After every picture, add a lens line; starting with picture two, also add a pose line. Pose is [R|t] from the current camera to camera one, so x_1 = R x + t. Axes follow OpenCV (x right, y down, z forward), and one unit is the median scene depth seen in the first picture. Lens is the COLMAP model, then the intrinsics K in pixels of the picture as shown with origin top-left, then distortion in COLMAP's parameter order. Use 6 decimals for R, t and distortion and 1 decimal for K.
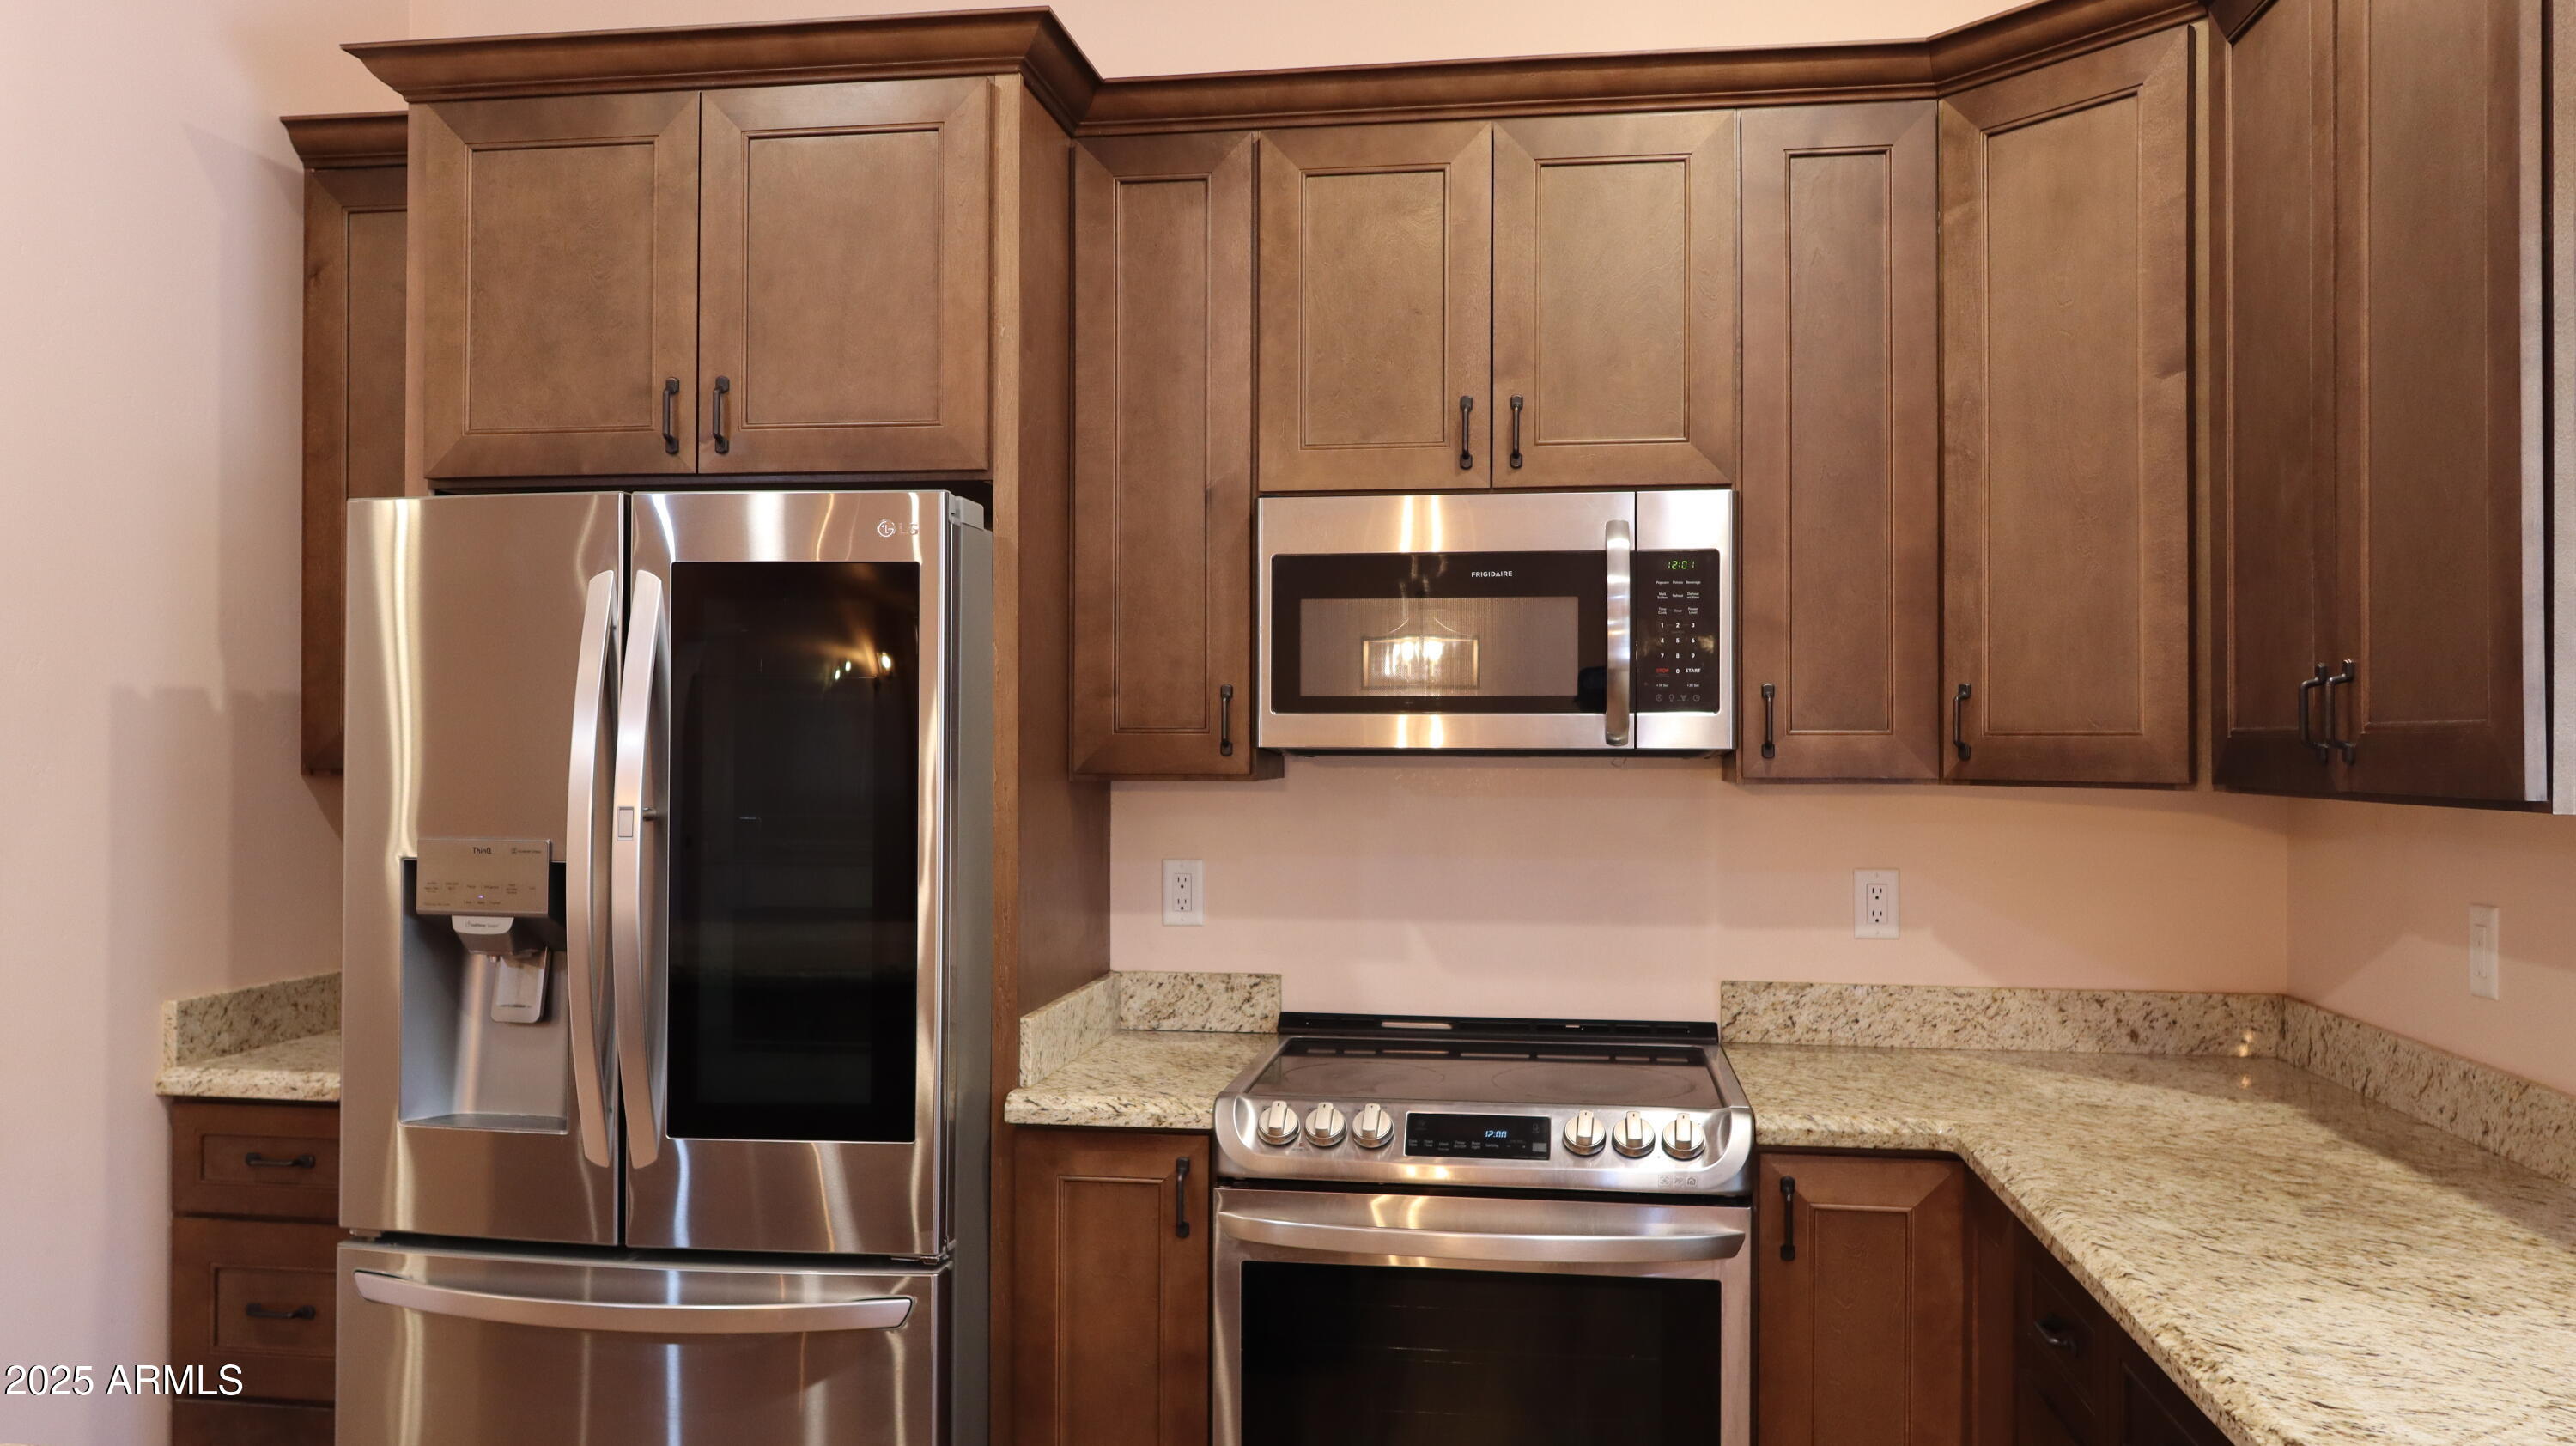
lens RADIAL K [[1902.7, 0, 1297.5], [0, 1902.7, 728.7], [0, 0, 1]] dist [0.001591, -0.010451]
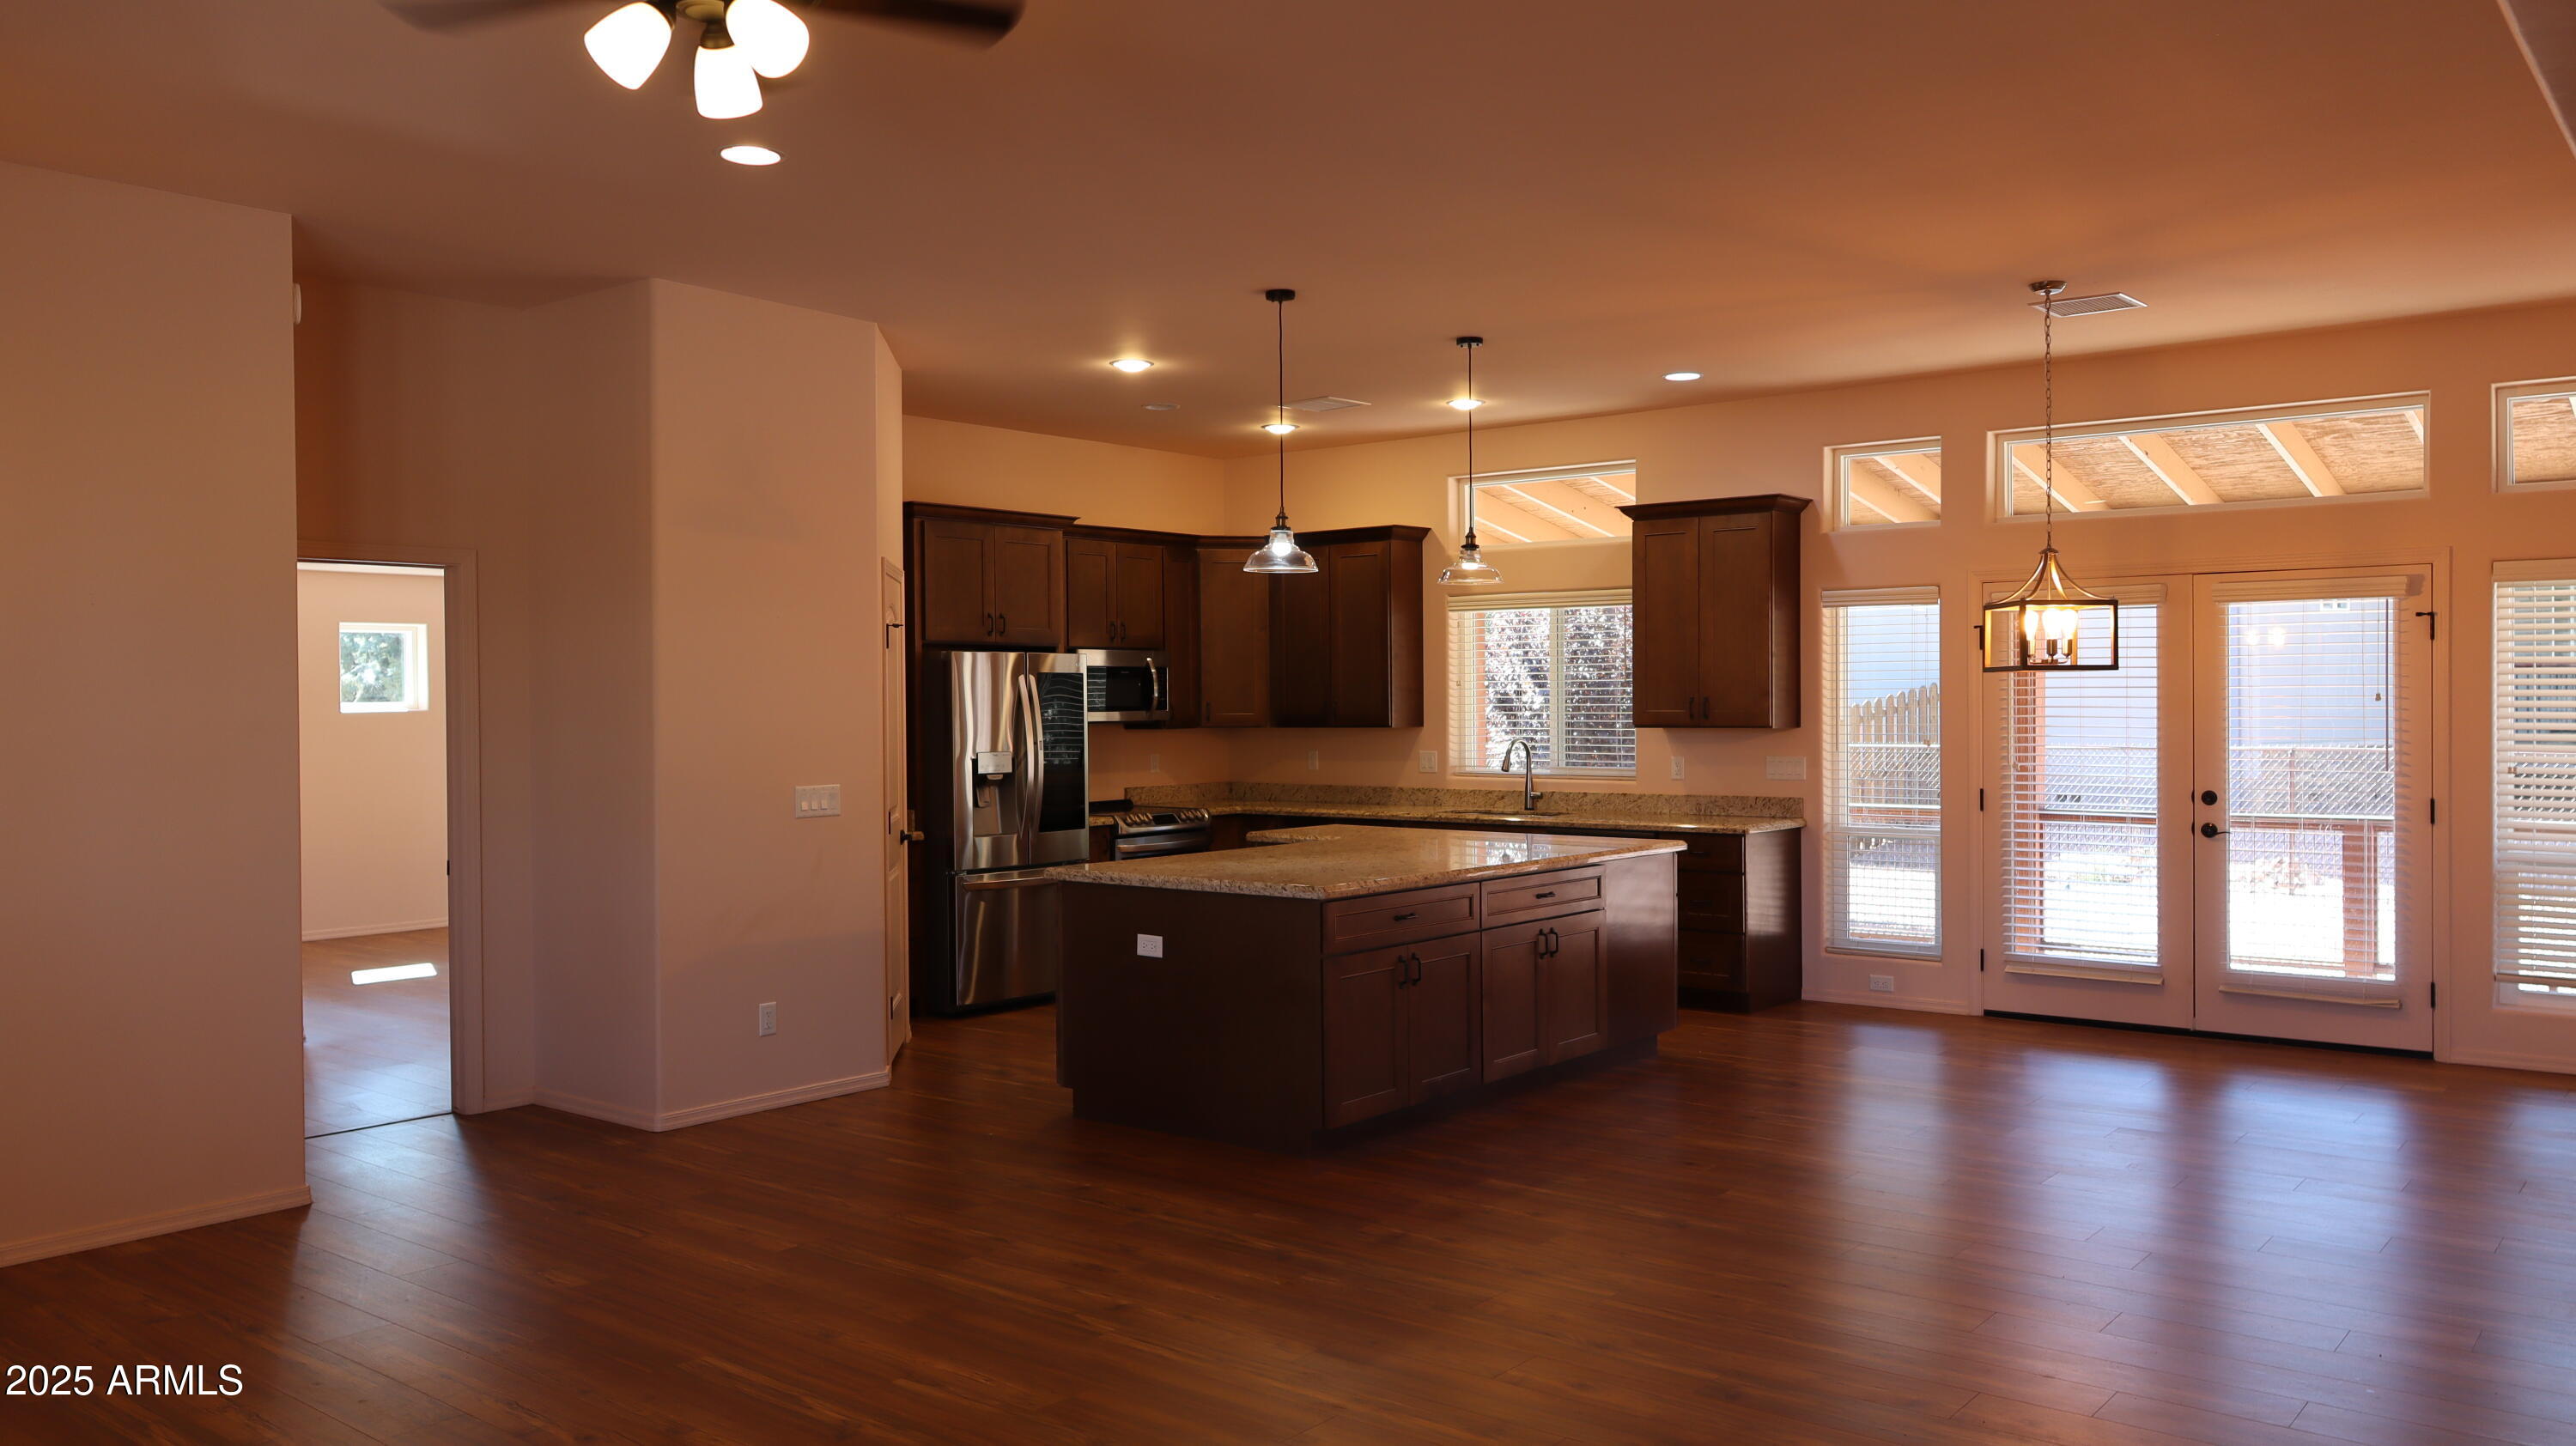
lens RADIAL K [[1902.7, 0, 1290.3], [0, 1902.7, 727.4], [0, 0, 1]] dist [0.001591, -0.010451]
pose [[0.512357, -0.020642, 0.858524, -2.826436], [0.005087, 0.999766, 0.021003, -0.050934], [-0.858757, -0.006394, 0.512343, -1.109792]]
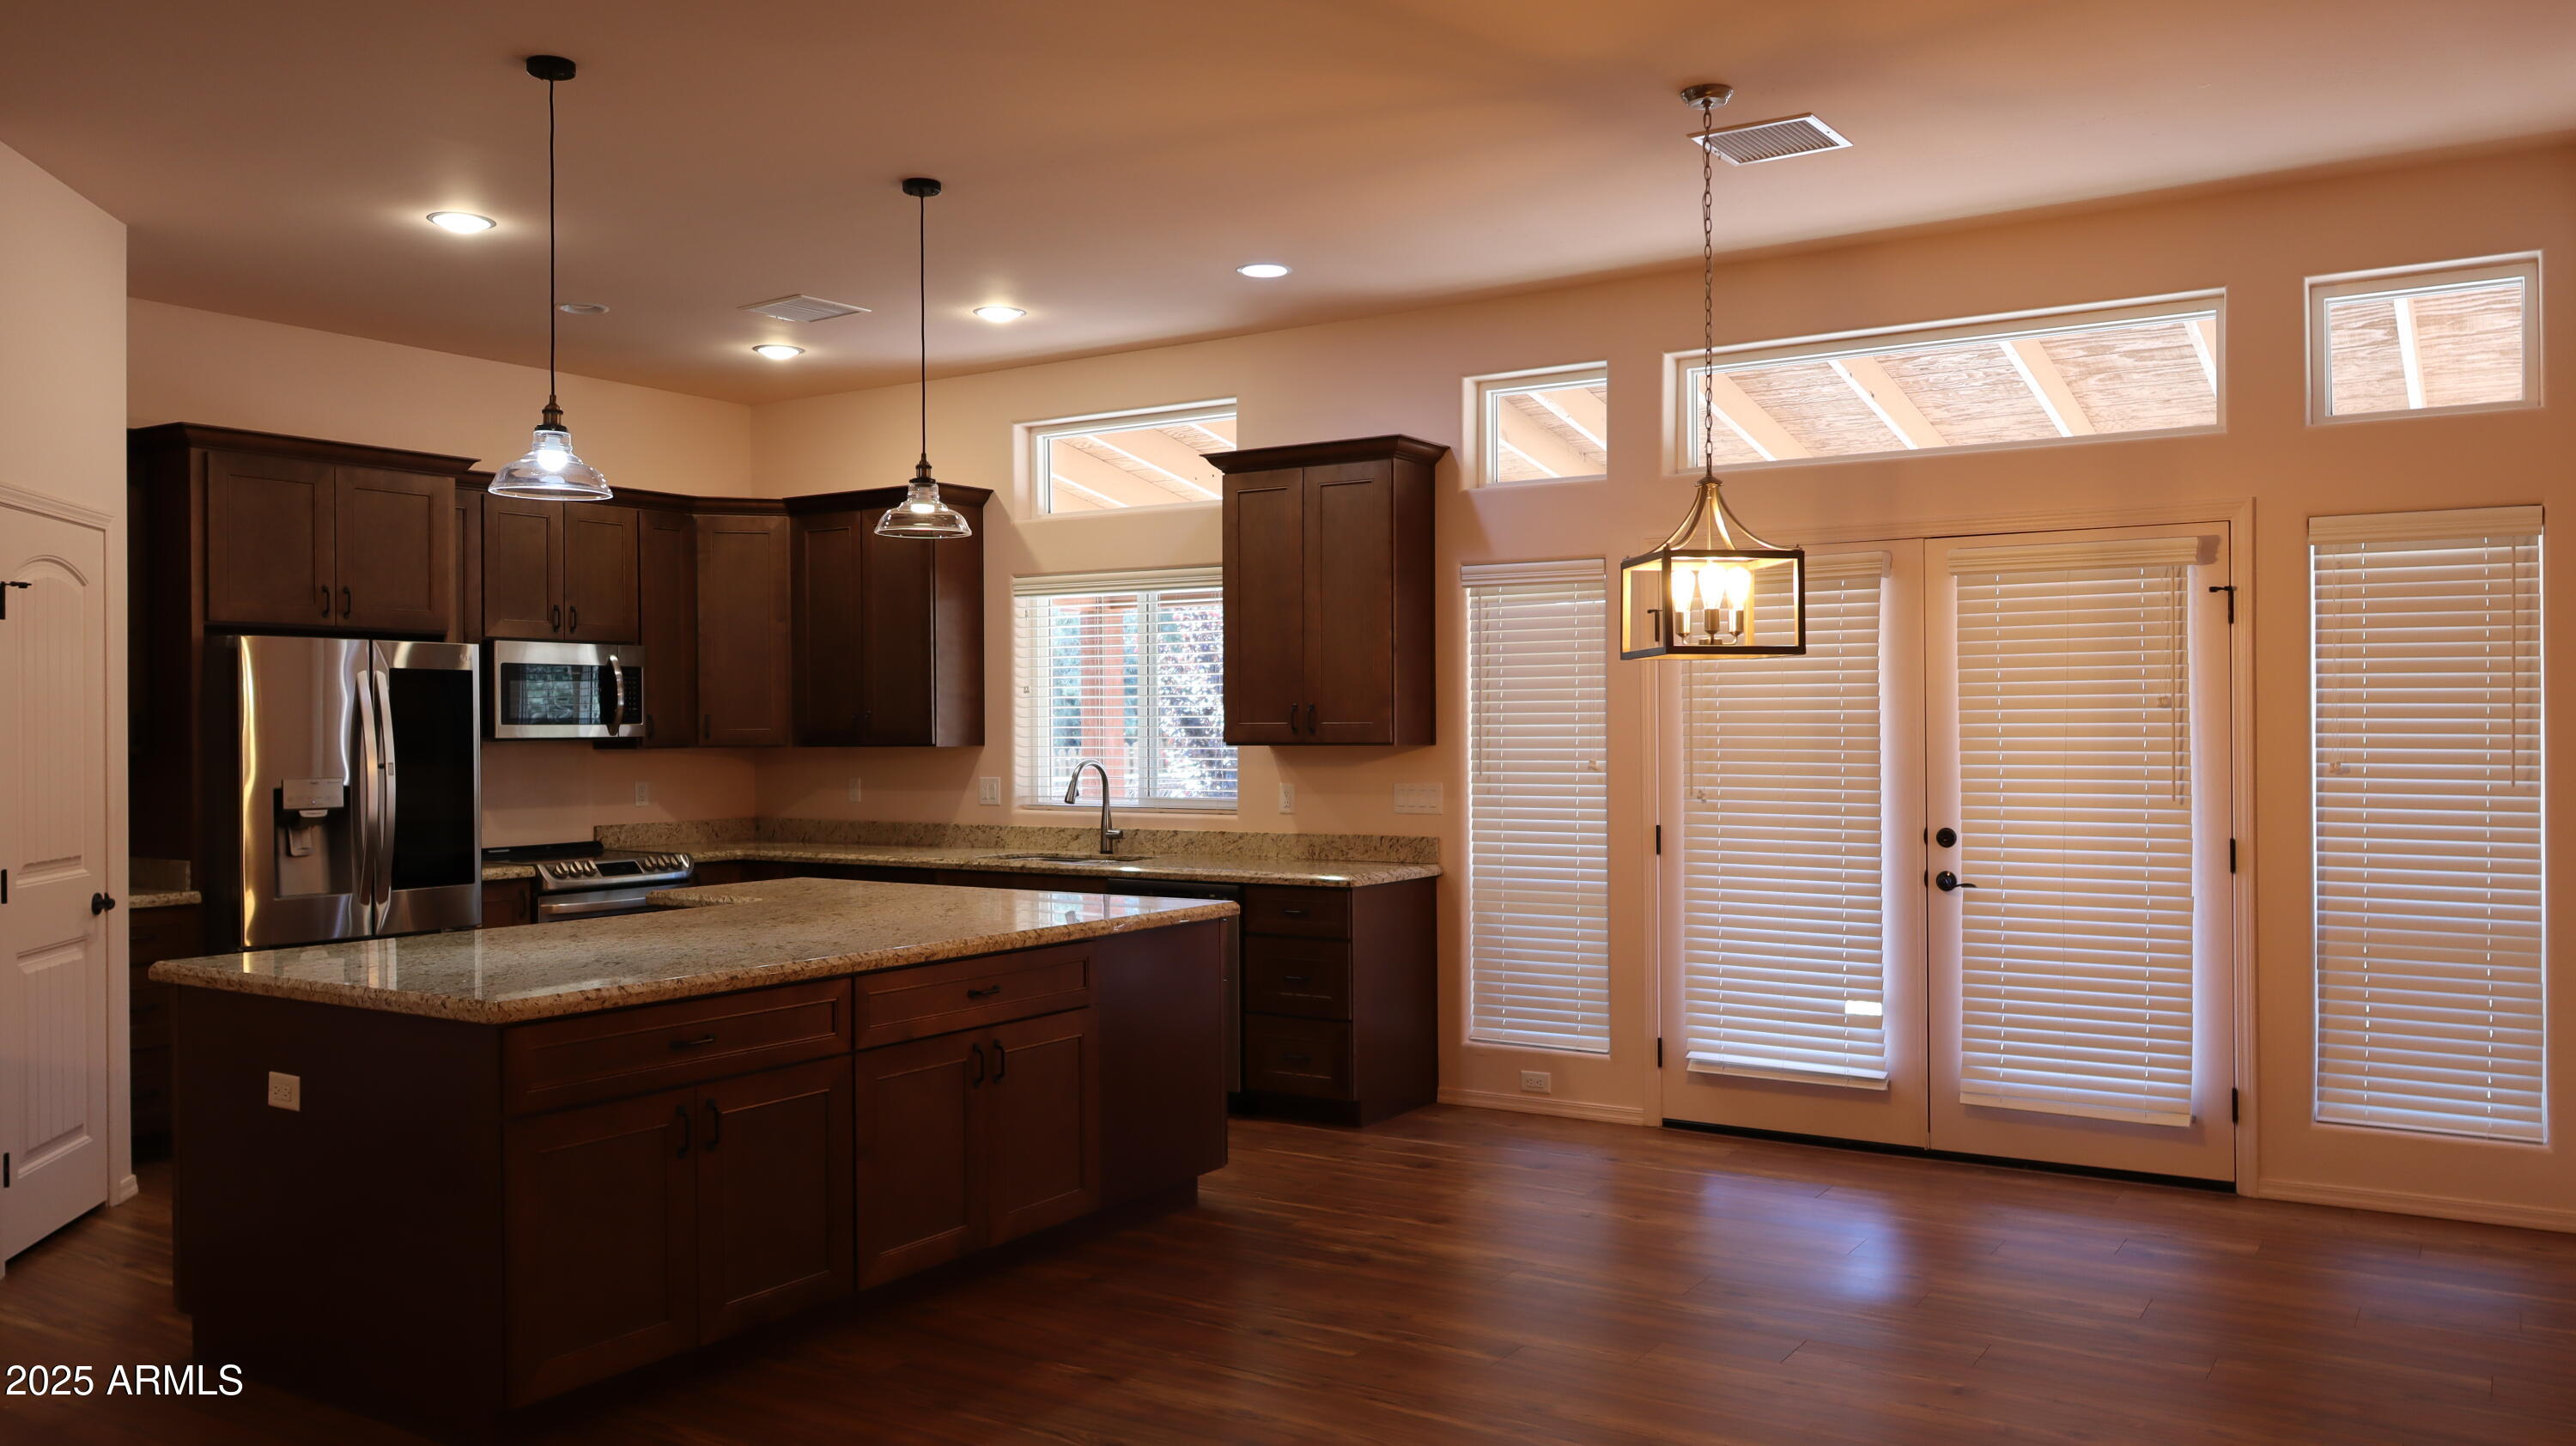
lens RADIAL K [[1902.7, 0, 1291.6], [0, 1902.7, 727.6], [0, 0, 1]] dist [0.001591, -0.010451]
pose [[0.419536, -0.006464, 0.907716, -1.928777], [0.002495, 0.999979, 0.005968, -0.017004], [-0.907735, -0.000239, 0.419544, -1.062260]]
